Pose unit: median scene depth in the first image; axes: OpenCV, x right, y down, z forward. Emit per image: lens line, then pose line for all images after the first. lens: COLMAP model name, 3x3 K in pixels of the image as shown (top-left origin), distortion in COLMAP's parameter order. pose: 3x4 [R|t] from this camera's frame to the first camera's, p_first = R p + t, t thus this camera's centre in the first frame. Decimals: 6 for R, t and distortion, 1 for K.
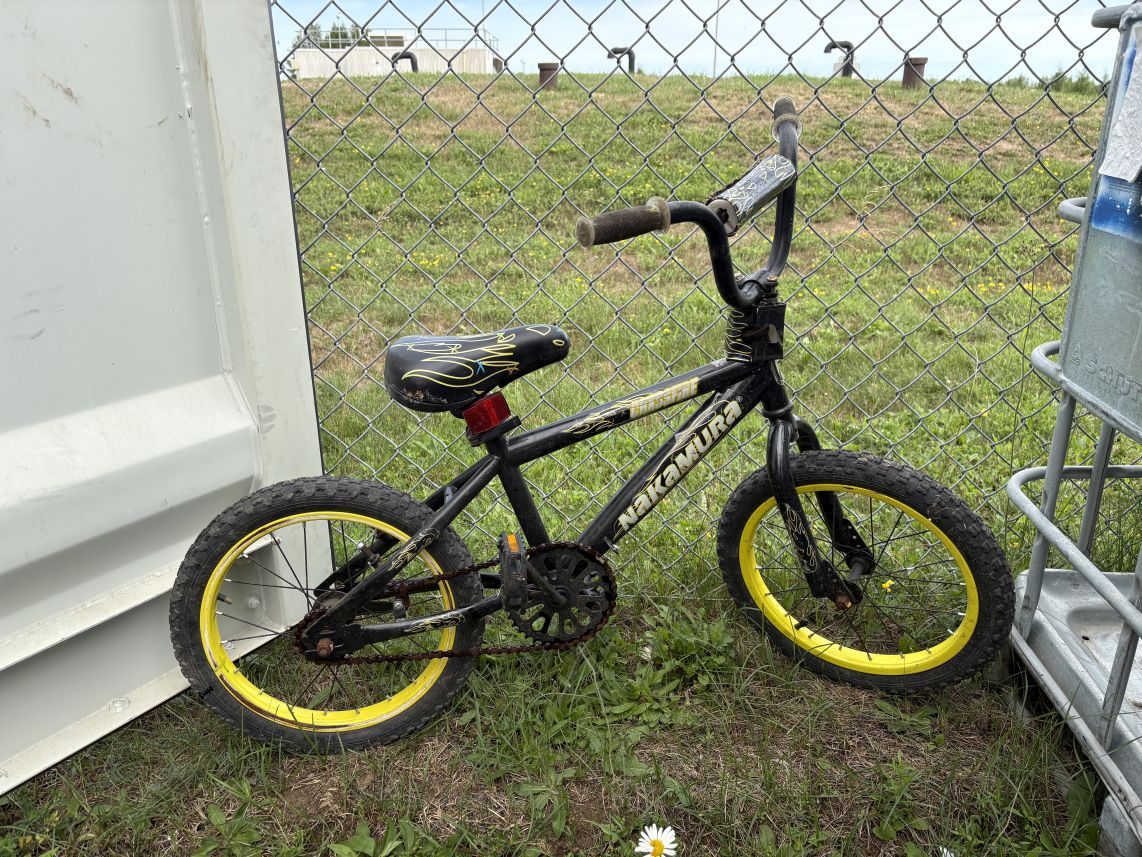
lens RADIAL K [[864.6, 0, 569.8], [0, 864.6, 425.3], [0, 0, 1]] dist [0.040825, -0.054620]
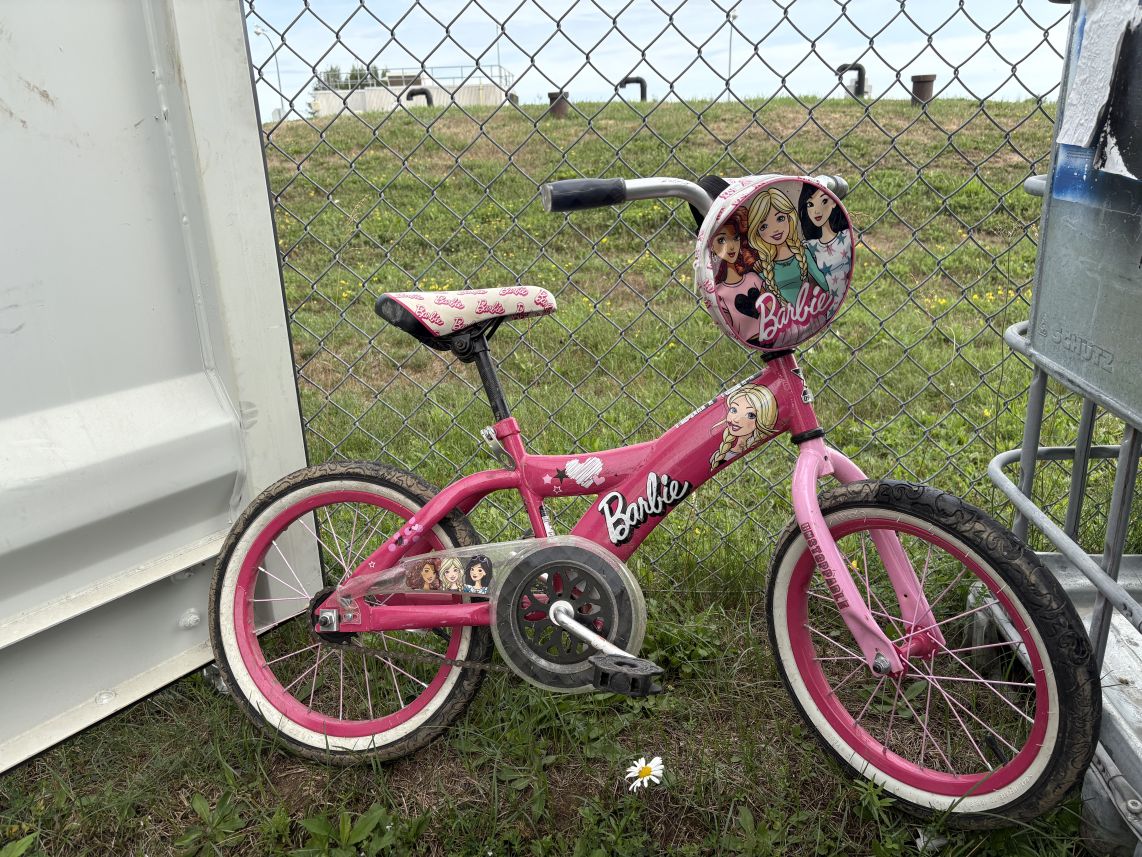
lens RADIAL K [[864.6, 0, 573.2], [0, 864.6, 435.2], [0, 0, 1]] dist [0.040825, -0.054620]
pose [[0.999471, -0.022161, -0.023785, 0.056400], [0.021582, 0.999471, -0.024346, 0.050601], [0.024311, 0.023820, 0.999421, -0.008670]]
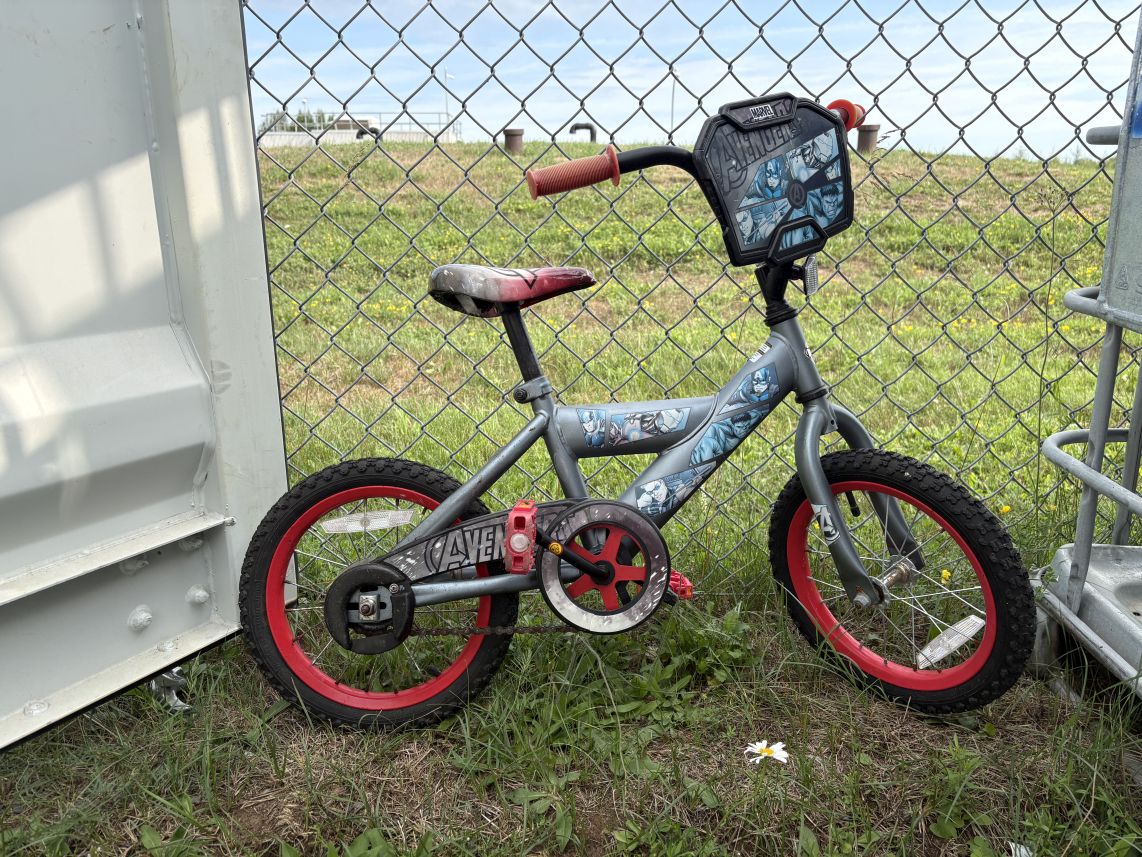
lens RADIAL K [[864.6, 0, 571.5], [0, 864.6, 426.2], [0, 0, 1]] dist [0.040825, -0.054620]
pose [[0.998993, -0.013060, 0.042923, -0.033224], [0.016761, 0.996065, -0.087027, 0.127899], [-0.041617, 0.087659, 0.995281, 0.115866]]
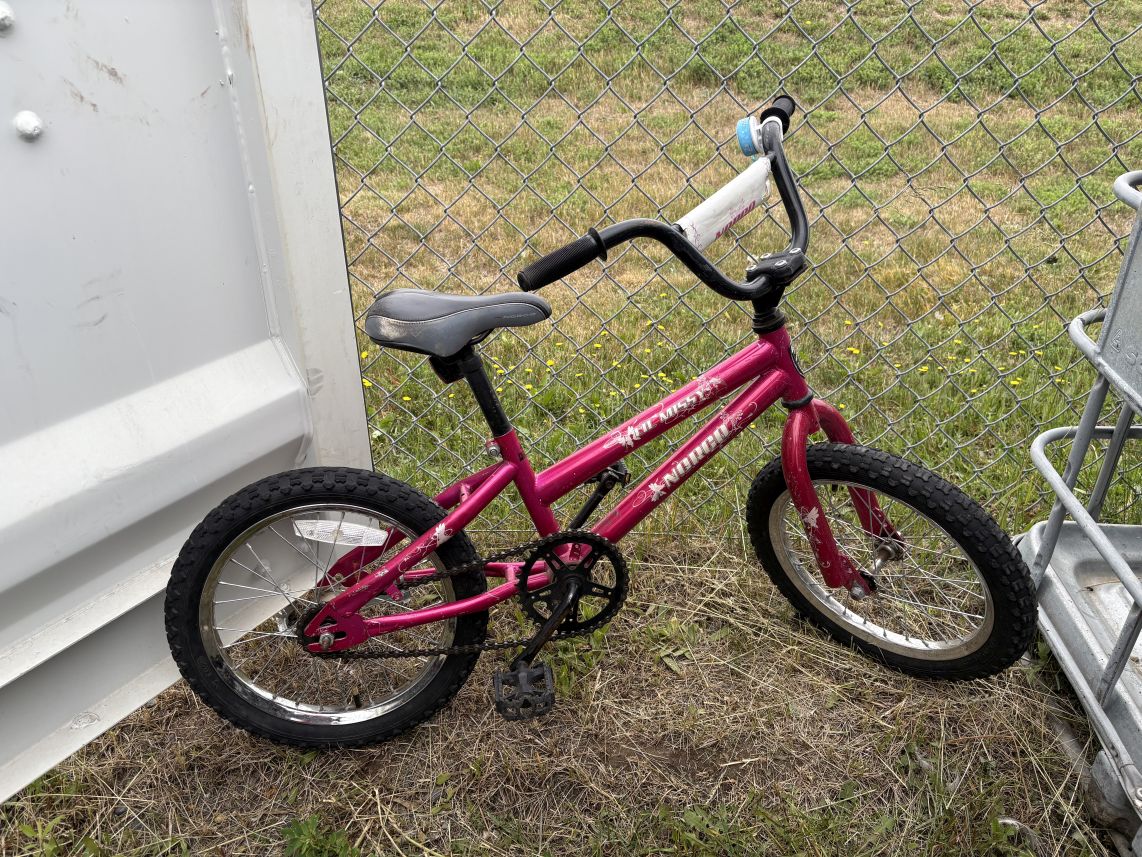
lens RADIAL K [[864.6, 0, 561.9], [0, 864.6, 430.4], [0, 0, 1]] dist [0.040825, -0.054620]
pose [[0.999937, 0.010369, -0.004199, -0.053770], [-0.009524, 0.985942, 0.166816, -0.127021], [0.005869, -0.166765, 0.985979, -0.020075]]
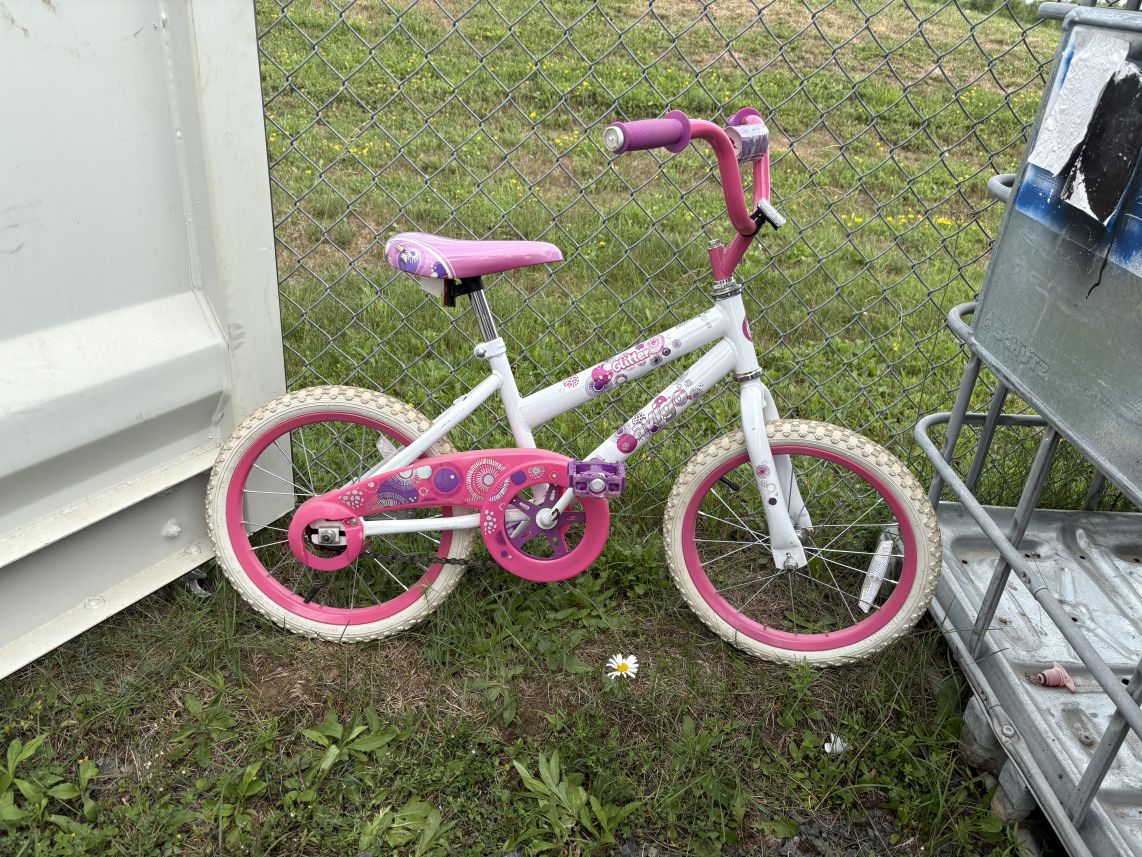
lens RADIAL K [[864.6, 0, 573.1], [0, 864.6, 436.5], [0, 0, 1]] dist [0.040825, -0.054620]
pose [[0.993424, 0.040348, 0.107145, -0.060570], [-0.054209, 0.990058, 0.129791, -0.046415], [-0.100843, -0.134746, 0.985735, -0.069515]]
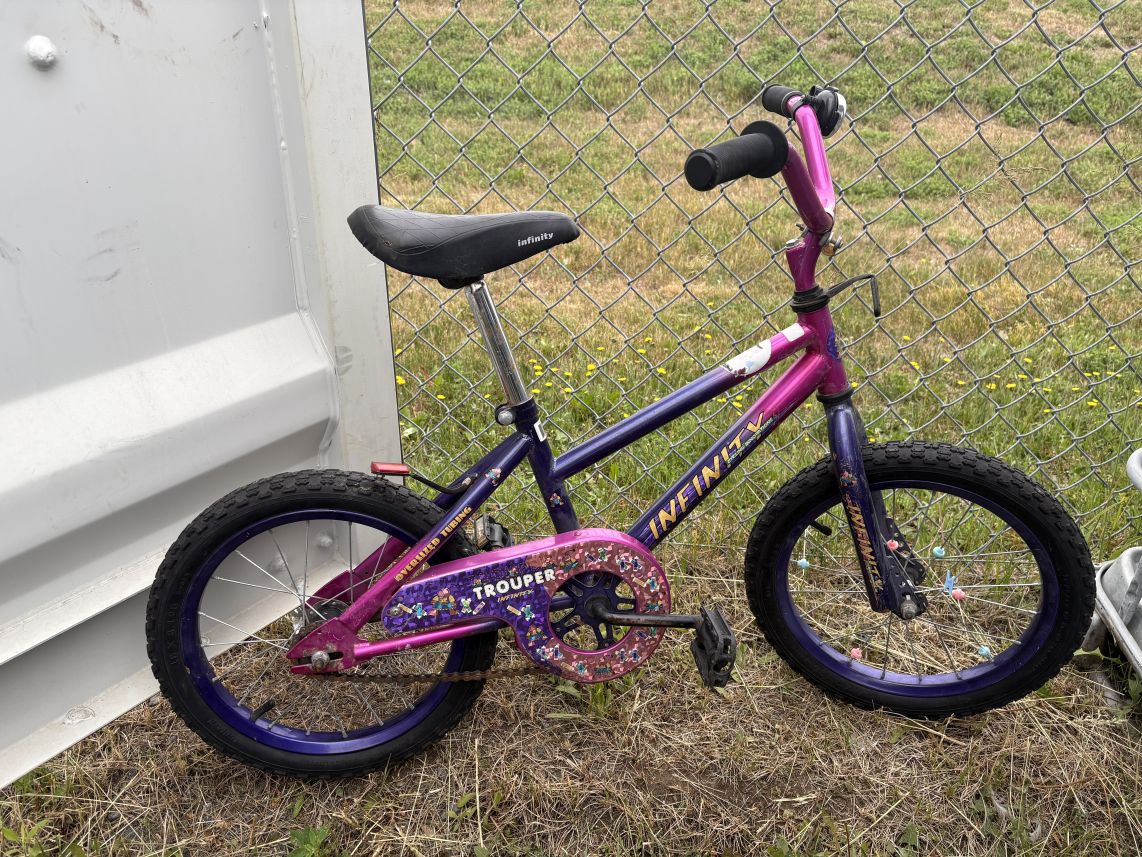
lens RADIAL K [[864.6, 0, 564.2], [0, 864.6, 438.5], [0, 0, 1]] dist [0.040825, -0.054620]
pose [[0.998137, 0.047837, -0.037869, -0.069400], [-0.041785, 0.988251, 0.147017, -0.074183], [0.044457, -0.145161, 0.988409, 0.060262]]
